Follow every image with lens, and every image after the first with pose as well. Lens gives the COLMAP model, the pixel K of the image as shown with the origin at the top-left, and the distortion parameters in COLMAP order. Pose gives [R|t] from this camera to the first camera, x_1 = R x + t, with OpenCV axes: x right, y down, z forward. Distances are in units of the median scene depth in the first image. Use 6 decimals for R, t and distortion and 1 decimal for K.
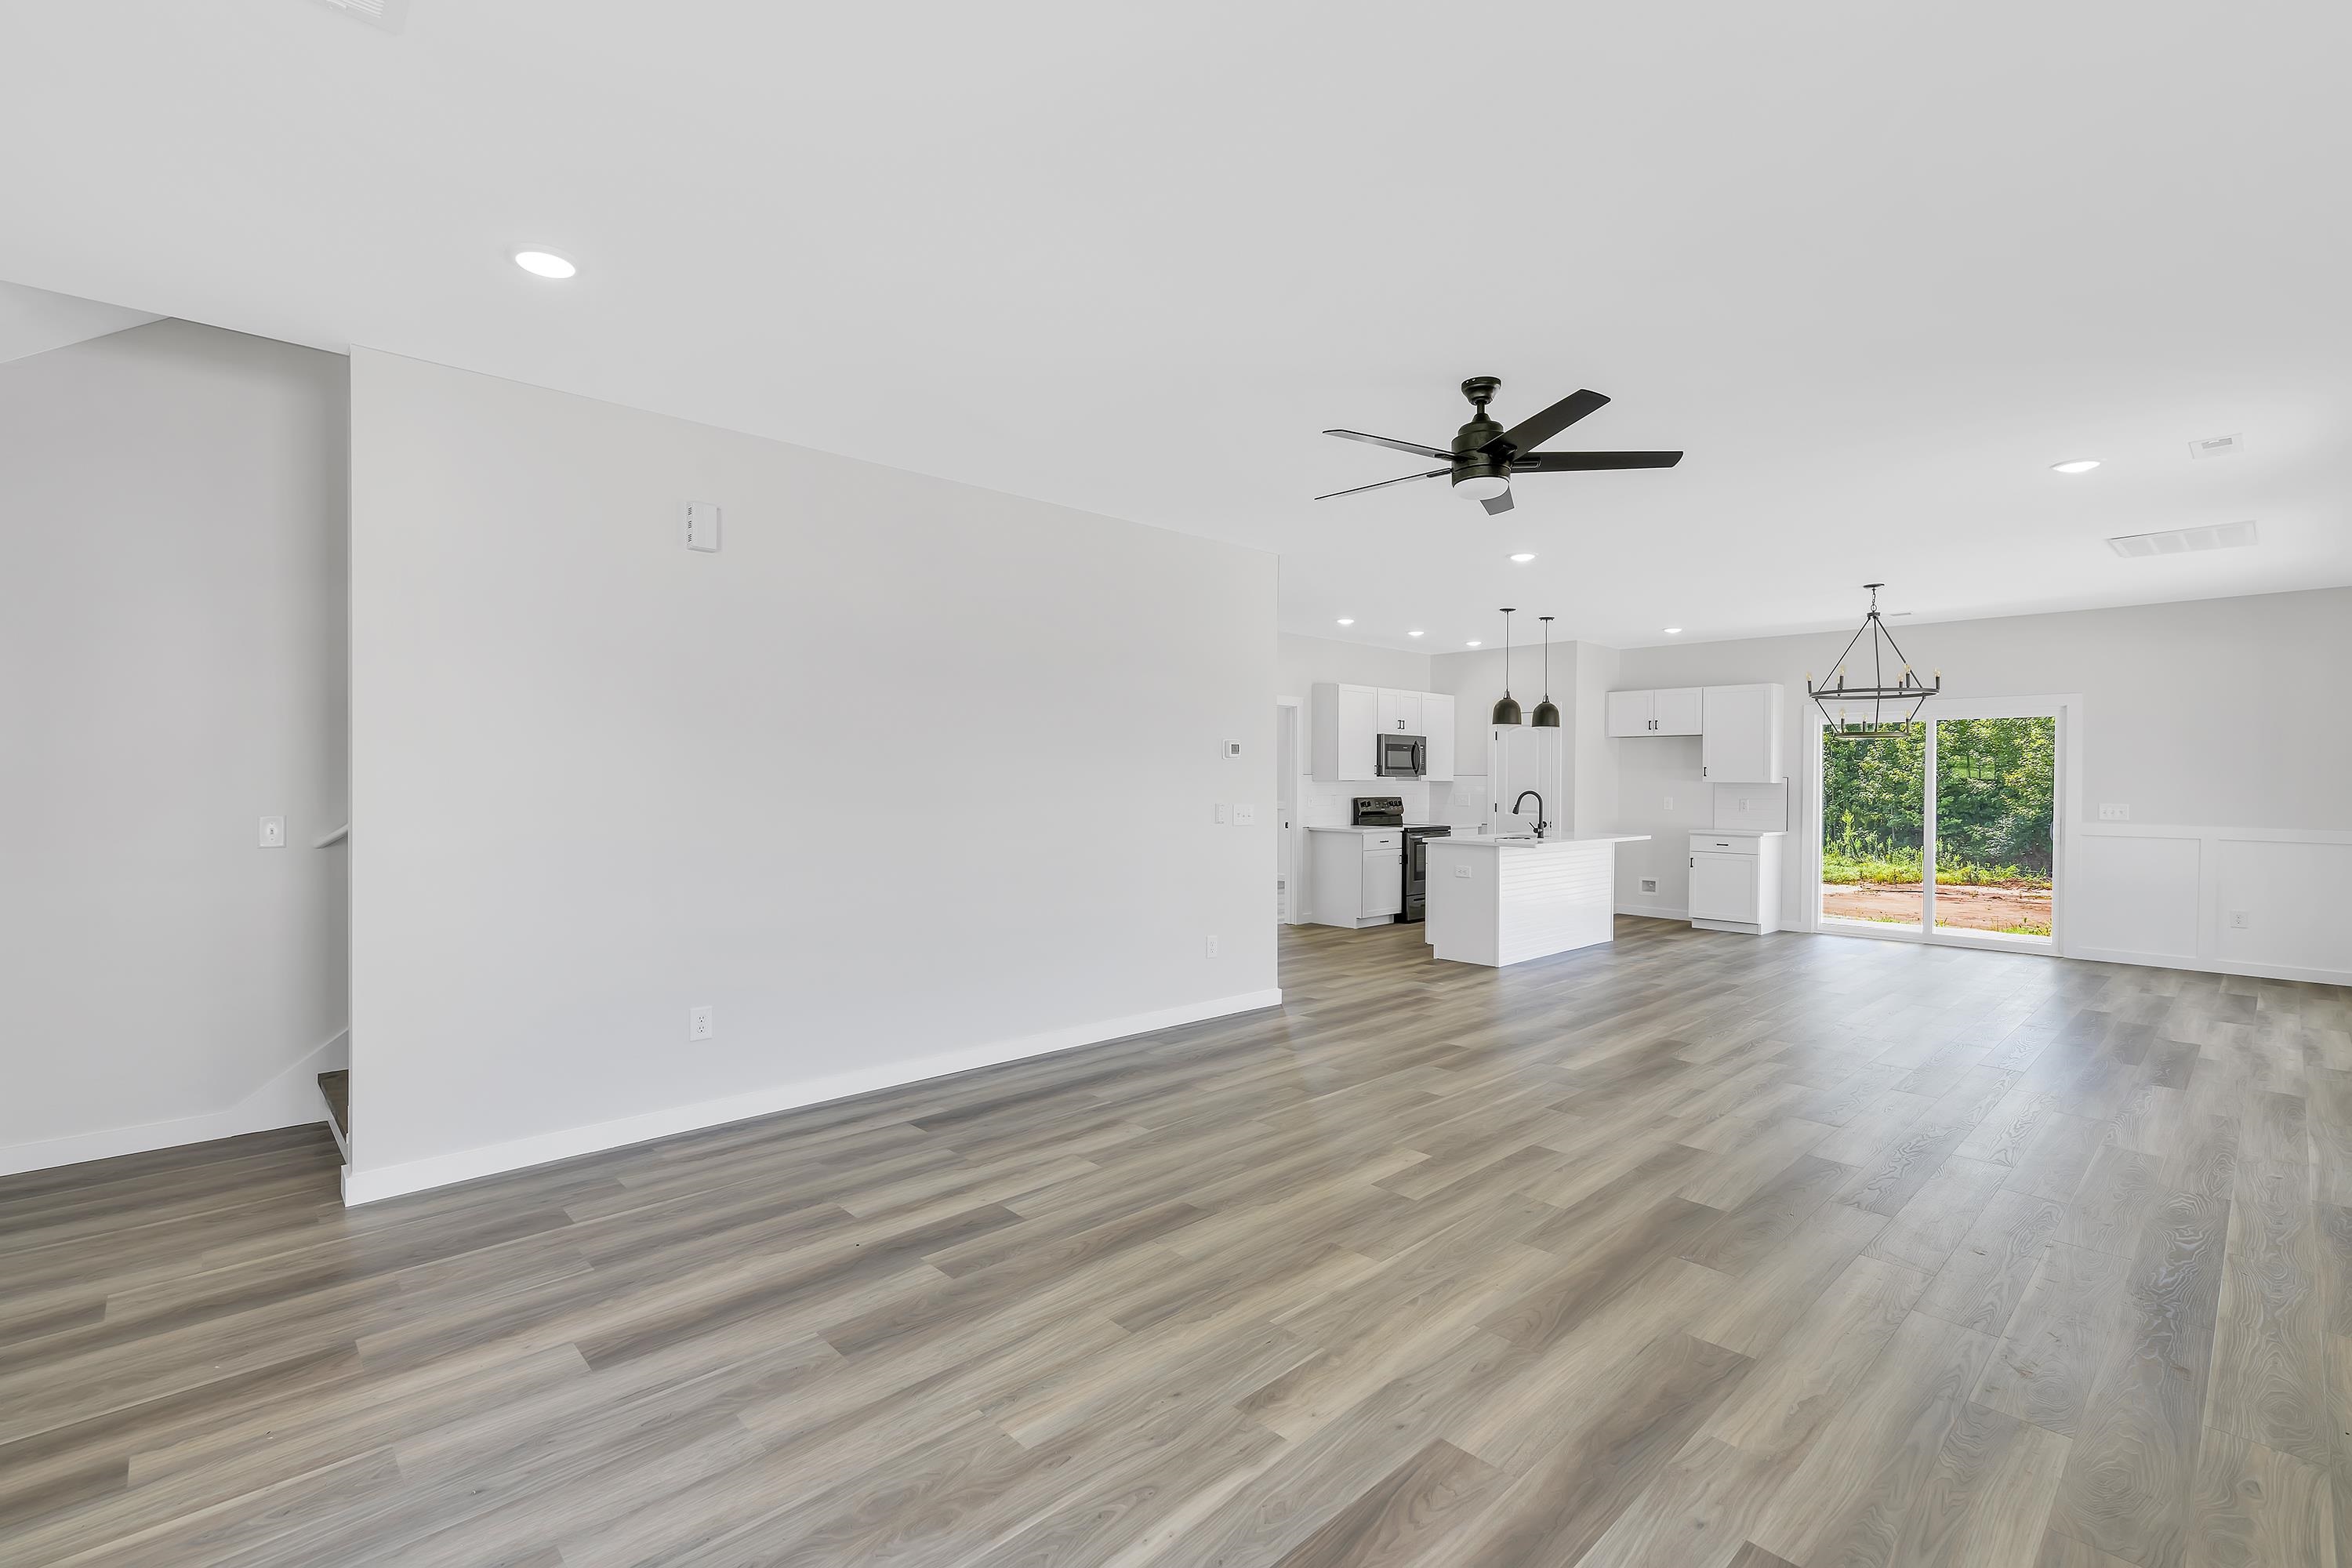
lens RADIAL K [[1060.3, 0, 1176.0], [0, 1060.3, 784.0], [0, 0, 1]] dist [-0.003758, 0.000082]
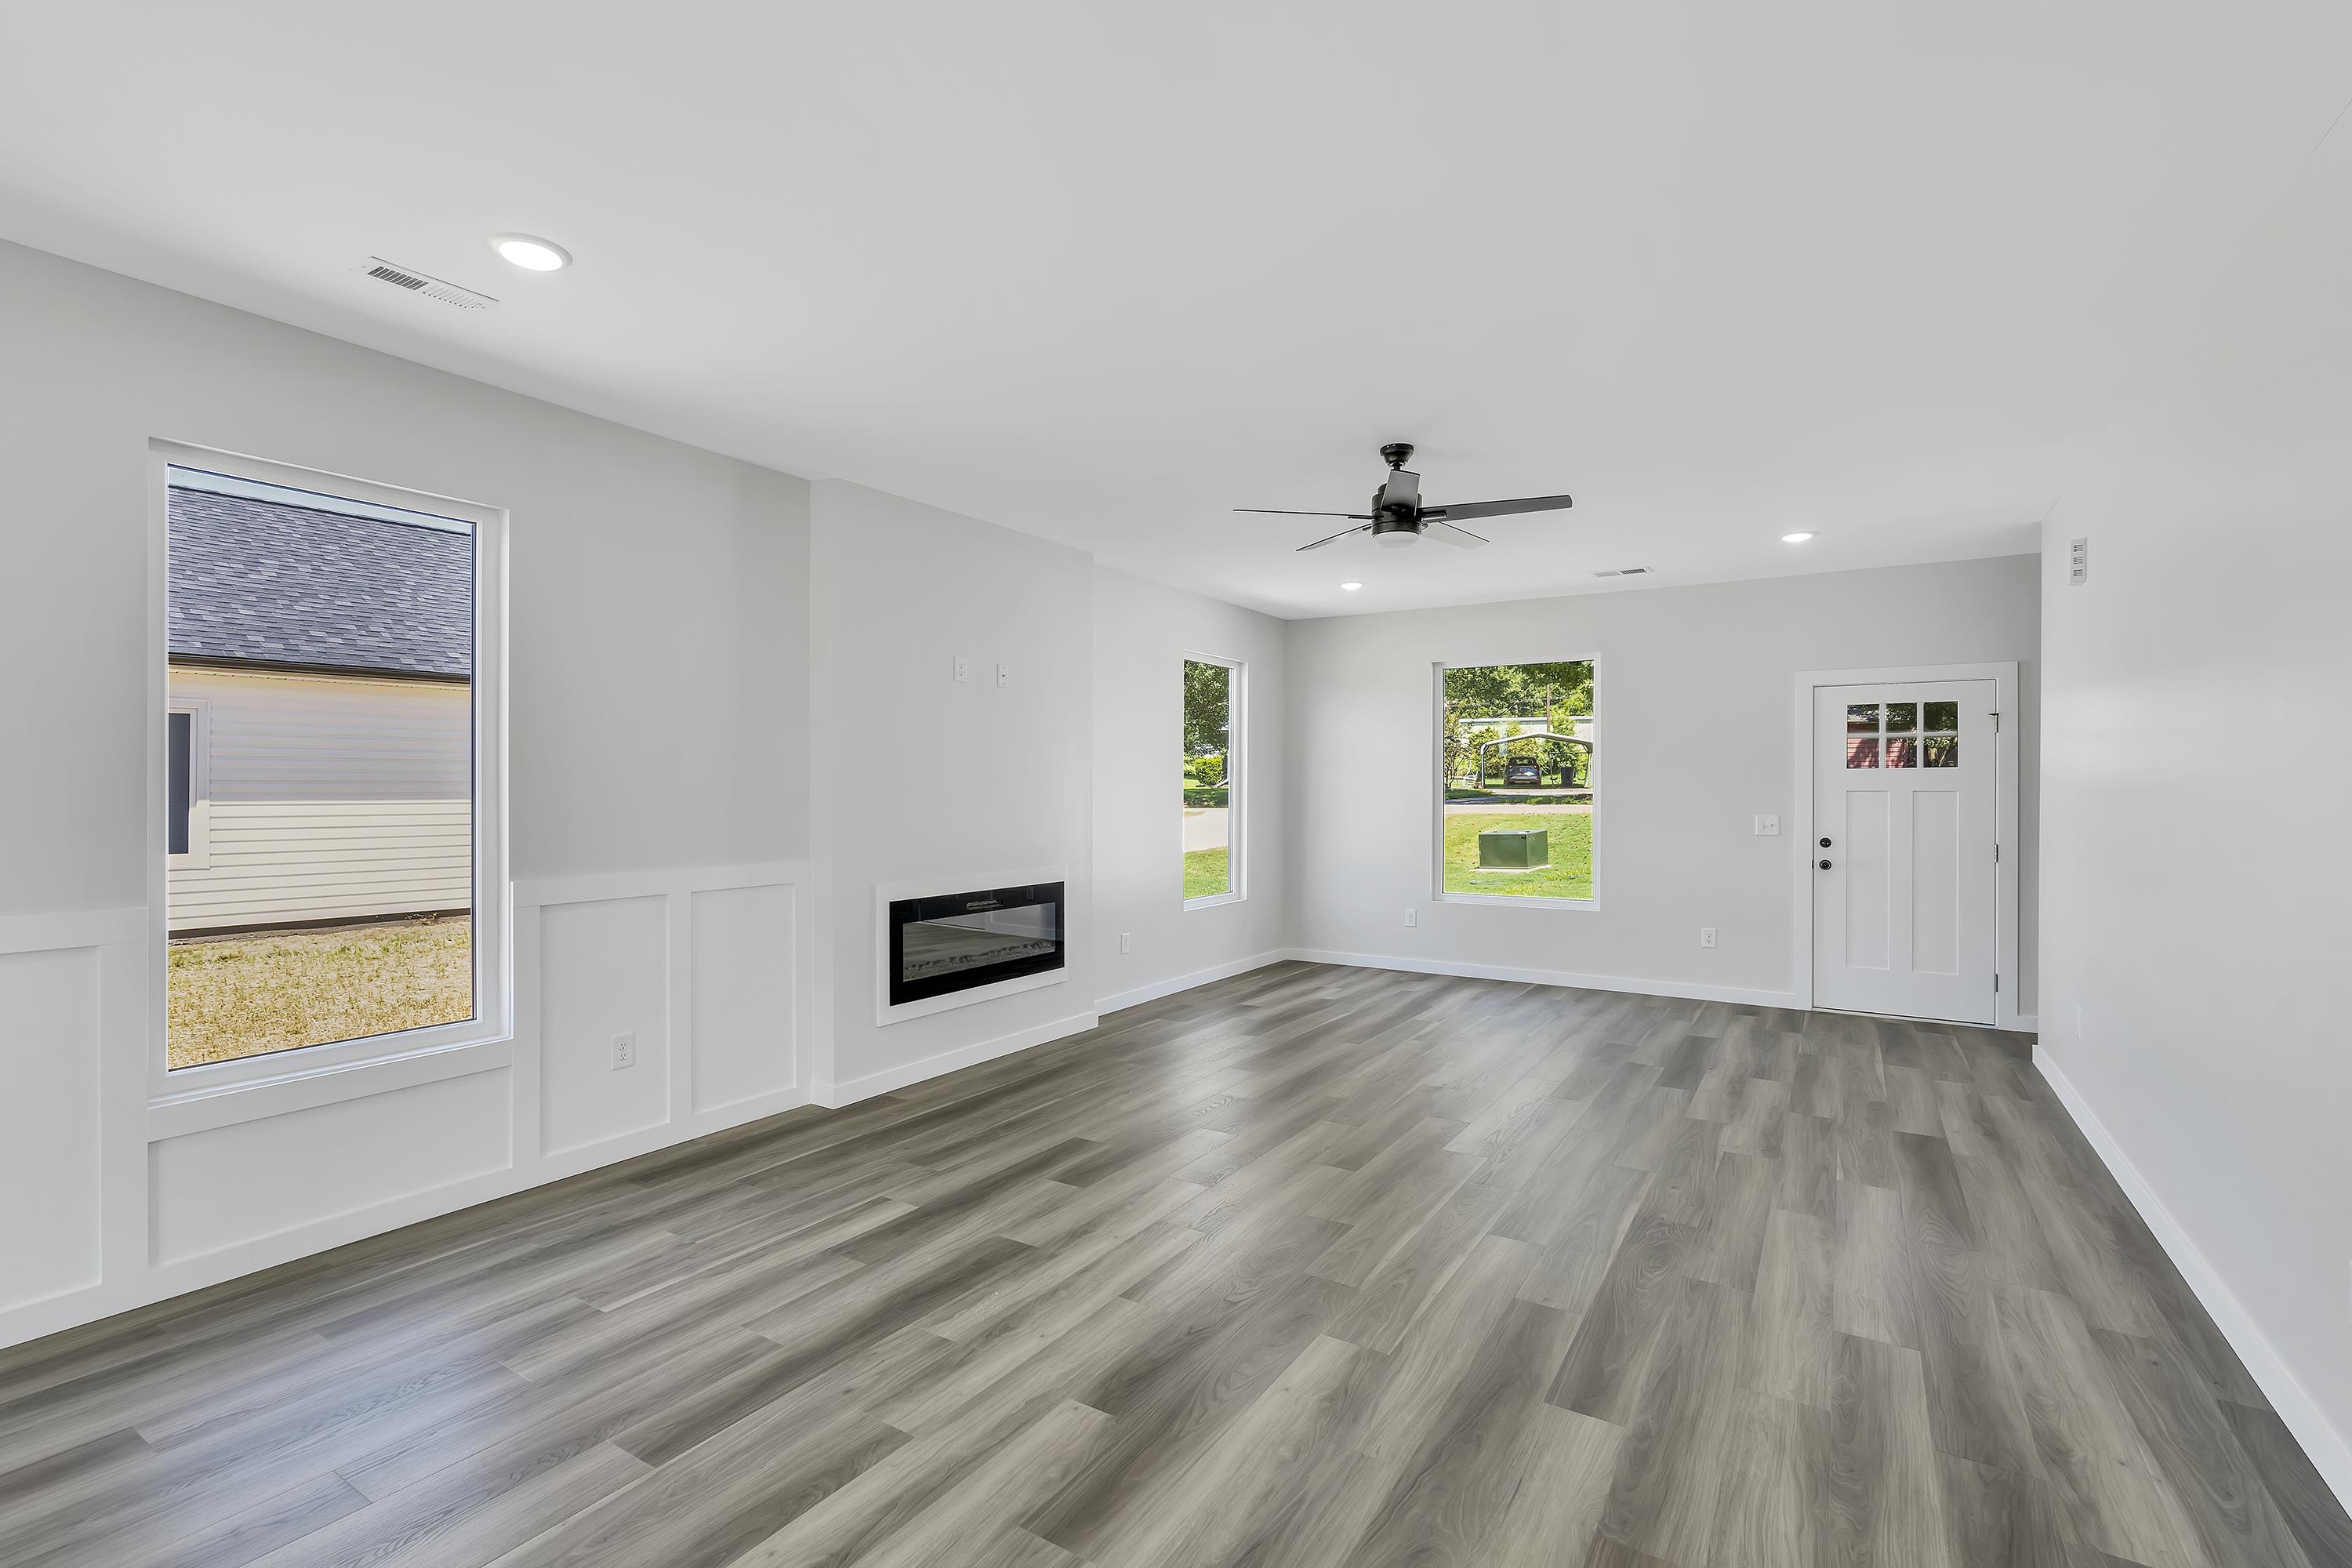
lens RADIAL K [[1060.3, 0, 1176.0], [0, 1060.3, 784.0], [0, 0, 1]] dist [-0.003758, 0.000082]
pose [[-0.969745, -0.008861, -0.243959, 0.672097], [-0.008281, 0.999960, -0.003403, -0.005036], [0.243979, -0.001279, -0.969780, 1.735182]]
